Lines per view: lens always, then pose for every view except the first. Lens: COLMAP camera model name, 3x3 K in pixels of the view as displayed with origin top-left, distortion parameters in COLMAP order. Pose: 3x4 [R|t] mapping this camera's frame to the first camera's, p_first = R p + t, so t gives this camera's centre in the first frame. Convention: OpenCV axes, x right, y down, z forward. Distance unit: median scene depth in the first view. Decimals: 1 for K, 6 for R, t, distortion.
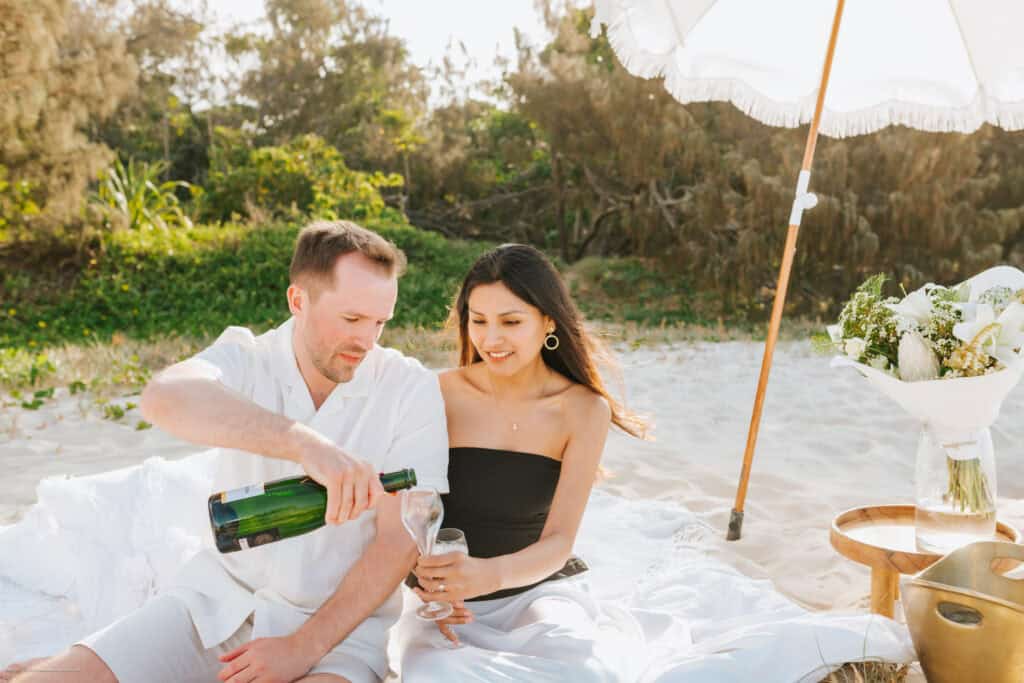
lens RADIAL K [[985.9, 0, 512.0], [0, 985.9, 341.5], [0, 0, 1]] dist [0.011348, 0.015144]
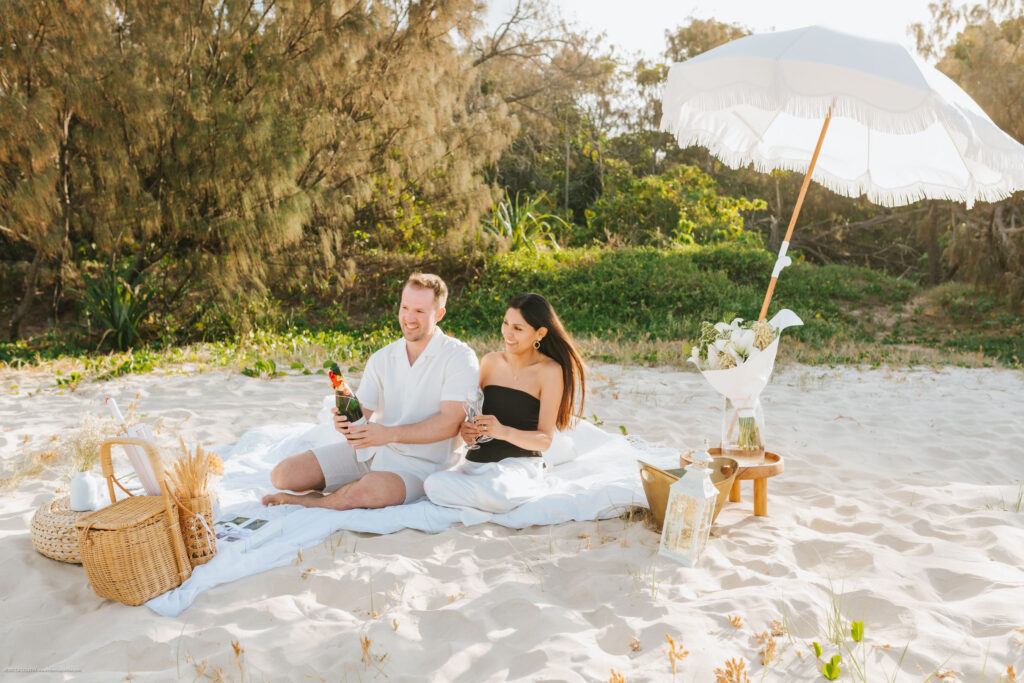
lens RADIAL K [[985.9, 0, 512.0], [0, 985.9, 341.5], [0, 0, 1]] dist [0.011348, 0.015144]
pose [[0.911929, 0.051608, -0.407090, 0.136135], [-0.057146, 0.998365, -0.001449, 0.001542], [0.406349, 0.024585, 0.913387, -0.140272]]
